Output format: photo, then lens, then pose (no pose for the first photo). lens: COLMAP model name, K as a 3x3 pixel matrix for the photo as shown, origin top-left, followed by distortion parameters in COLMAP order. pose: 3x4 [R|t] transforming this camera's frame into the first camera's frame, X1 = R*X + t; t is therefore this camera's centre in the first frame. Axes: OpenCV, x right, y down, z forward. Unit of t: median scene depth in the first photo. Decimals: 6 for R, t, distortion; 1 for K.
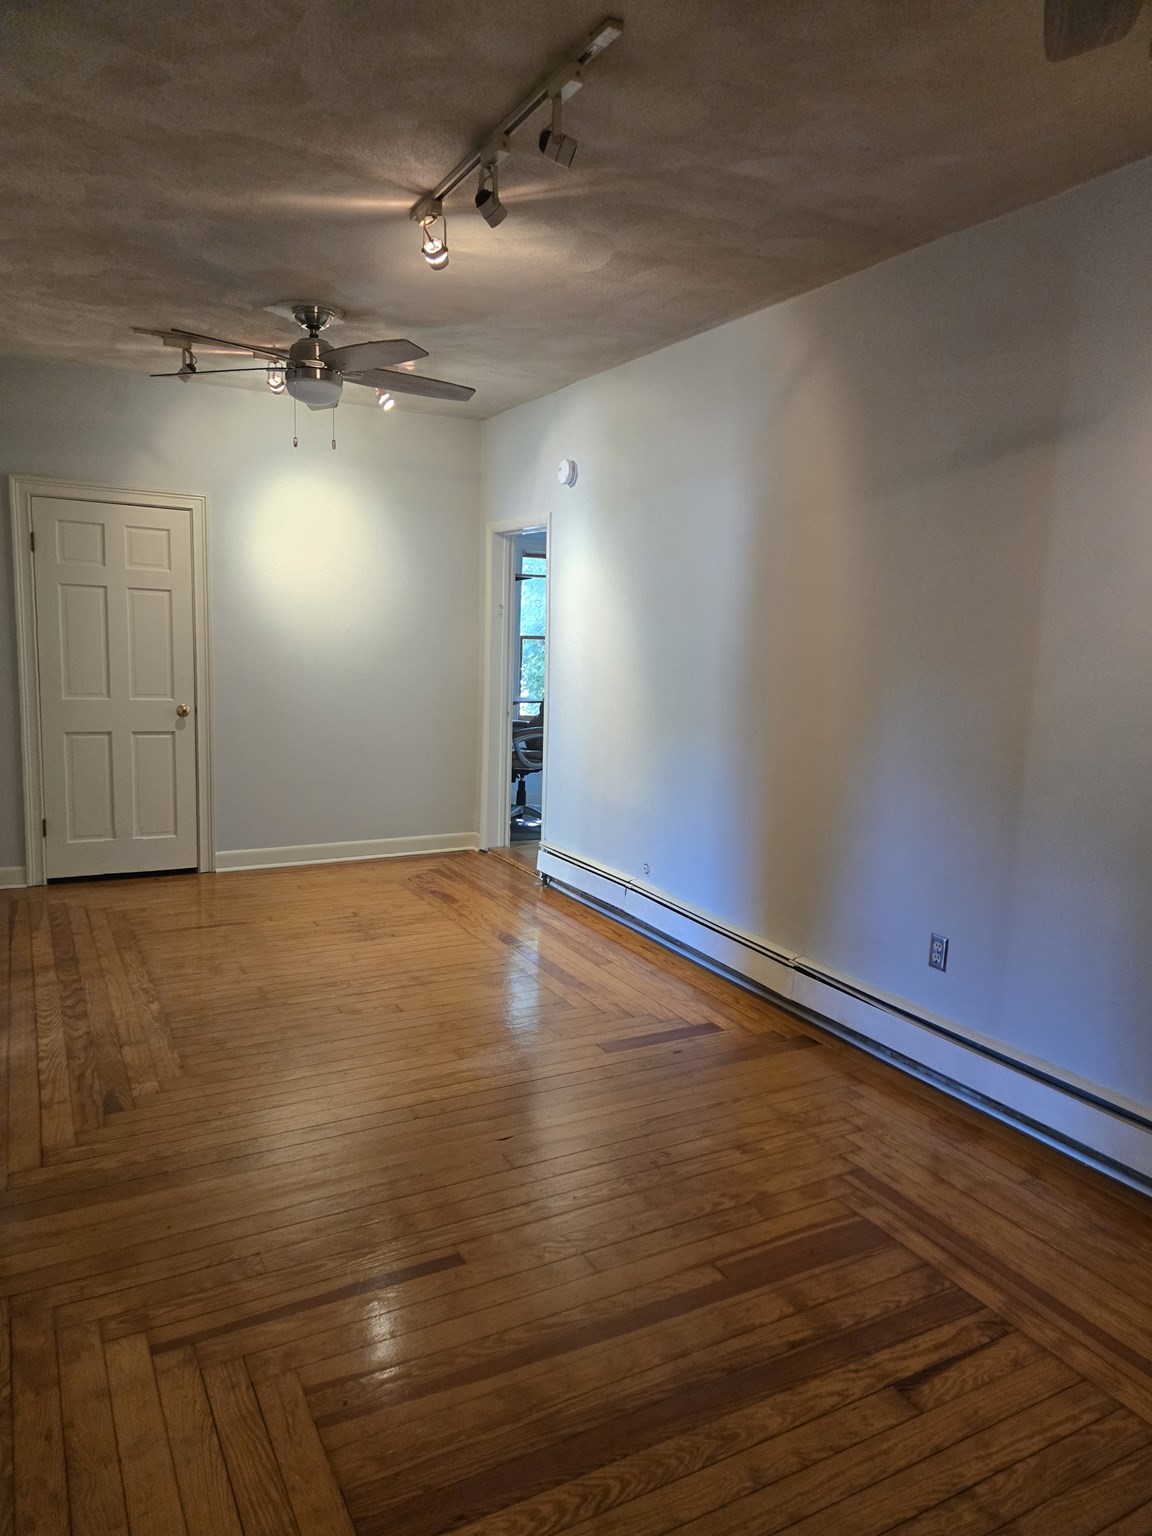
lens RADIAL K [[1029.8, 0, 573.4], [0, 1029.8, 776.3], [0, 0, 1]] dist [0.078375, -0.067622]
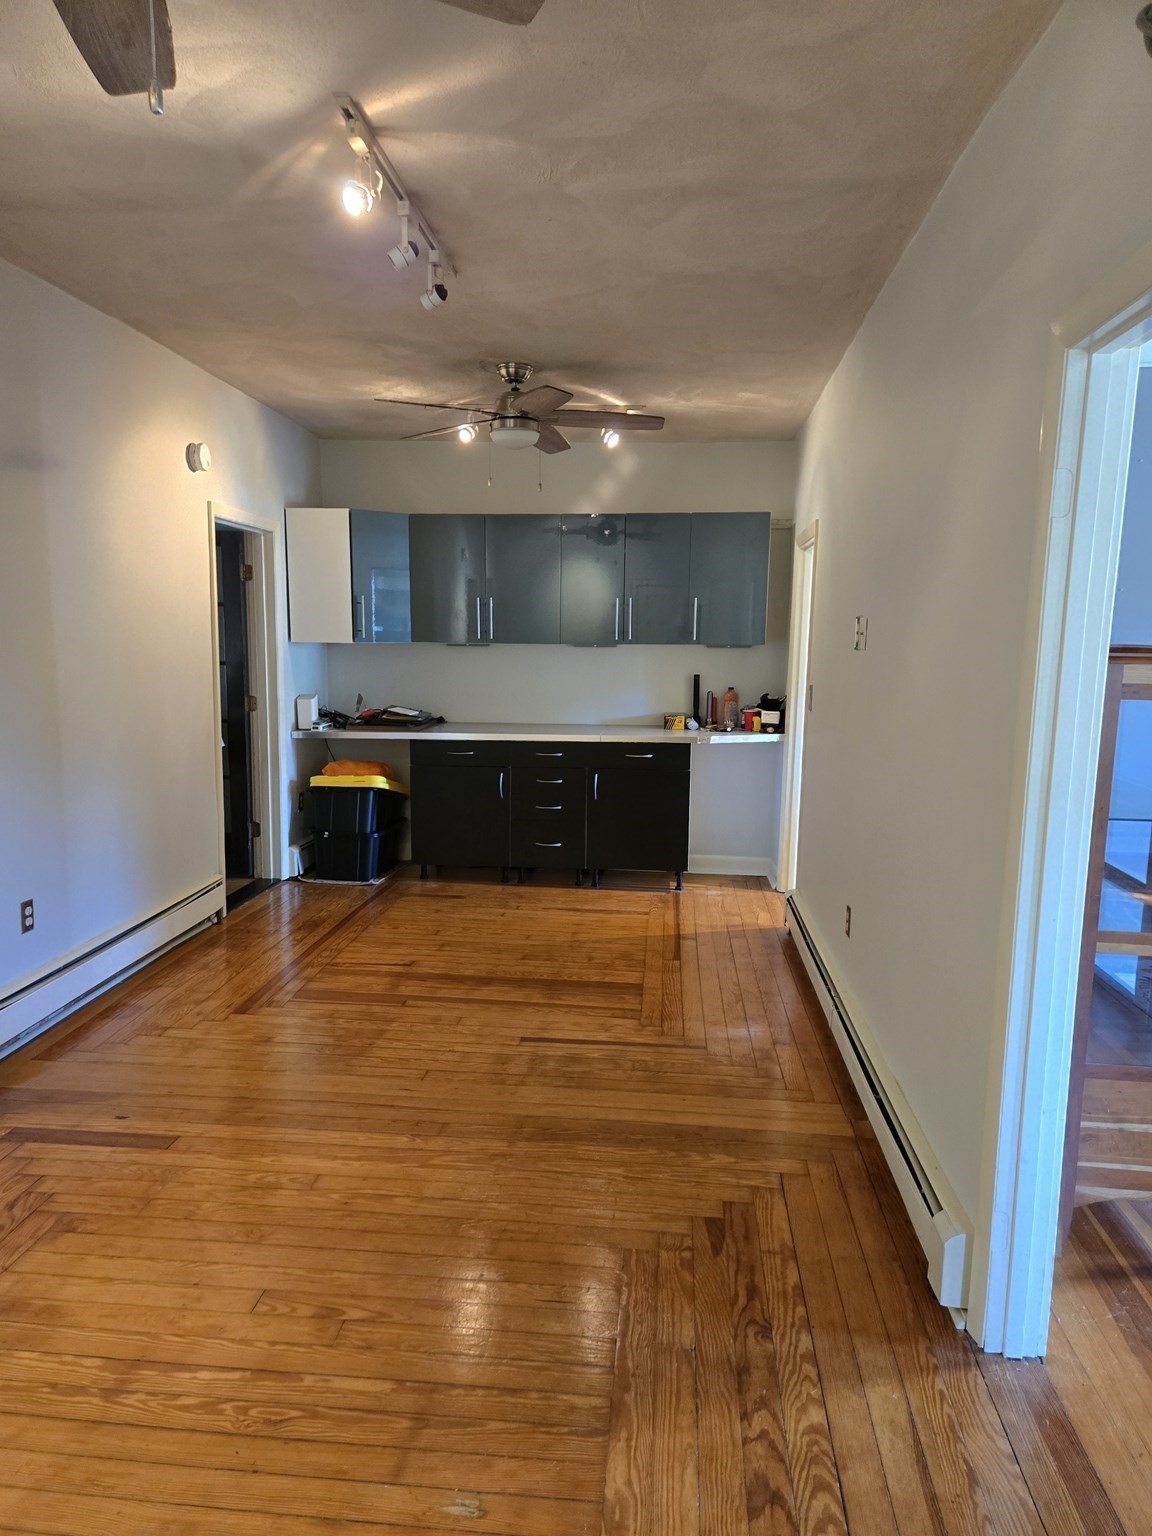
lens RADIAL K [[1029.8, 0, 573.3], [0, 1029.8, 768.4], [0, 0, 1]] dist [0.078375, -0.067622]
pose [[-0.832257, -0.115490, 0.542227, -0.787788], [0.040585, 0.962744, 0.267351, -0.279907], [-0.552902, 0.244511, -0.796564, 1.707250]]
